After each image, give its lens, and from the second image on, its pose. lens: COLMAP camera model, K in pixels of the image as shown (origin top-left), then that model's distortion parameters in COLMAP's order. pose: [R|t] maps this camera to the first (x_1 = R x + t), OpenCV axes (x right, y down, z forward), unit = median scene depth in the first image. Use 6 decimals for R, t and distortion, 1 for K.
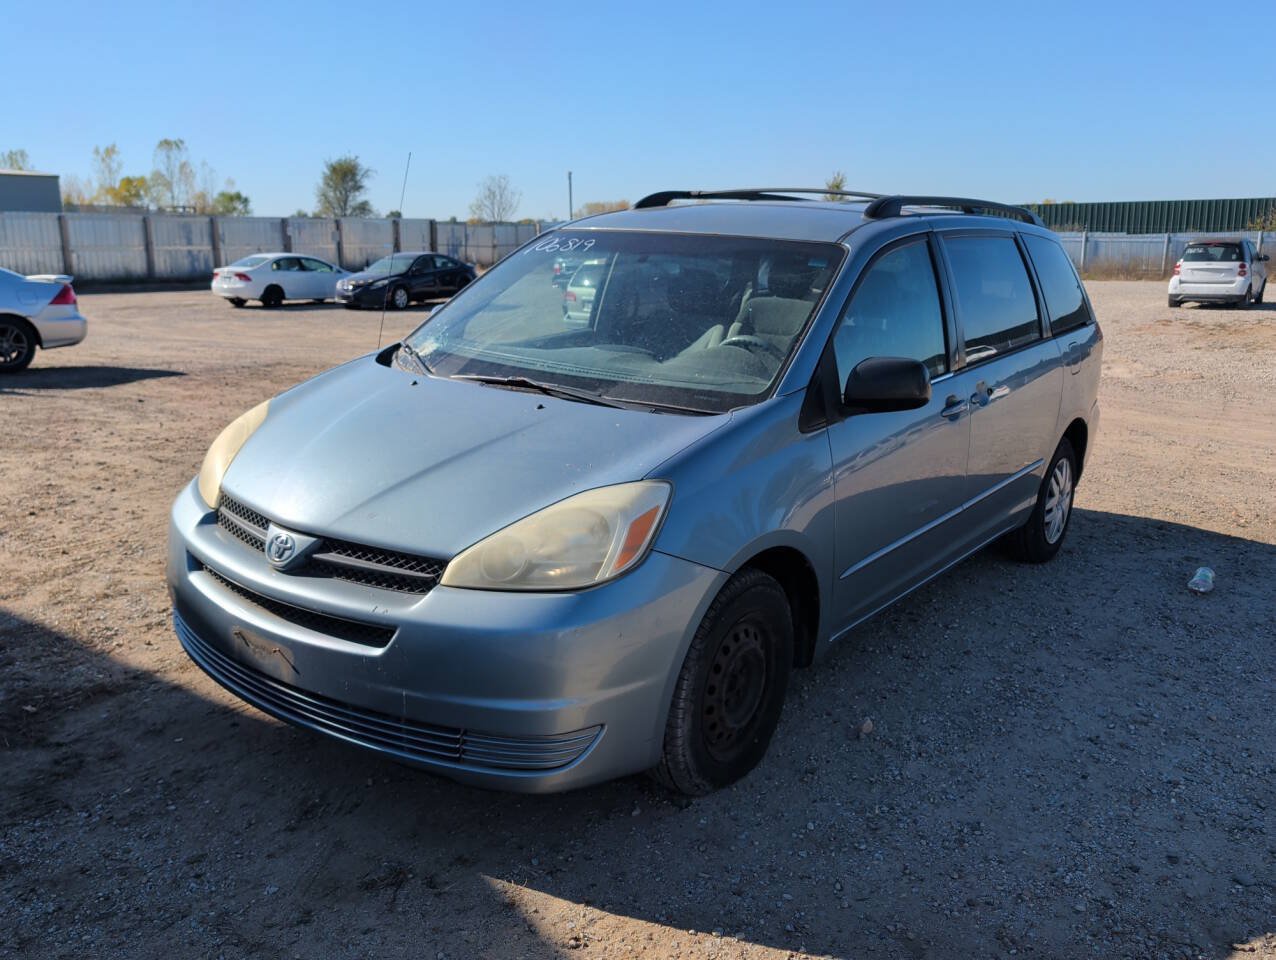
lens RADIAL K [[1071.6, 0, 643.1], [0, 1071.6, 473.2], [0, 0, 1]] dist [0.010100, -0.010241]
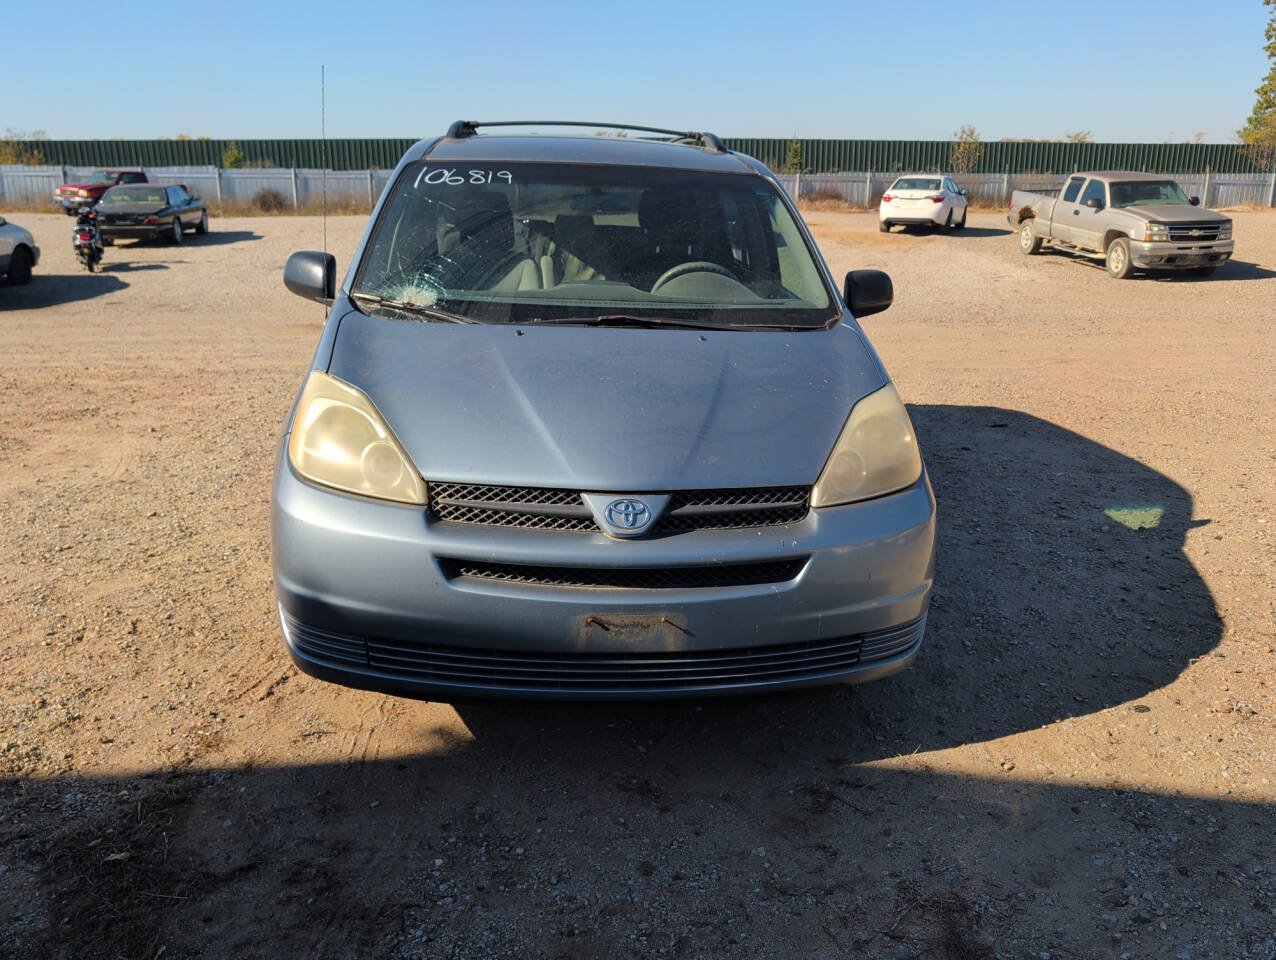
lens RADIAL K [[1071.6, 0, 643.1], [0, 1071.6, 473.2], [0, 0, 1]] dist [0.010100, -0.010241]
pose [[0.727082, -0.180603, 0.662370, -0.927887], [0.143592, 0.983446, 0.110528, -0.062434], [-0.671366, 0.014748, 0.740979, 0.325389]]
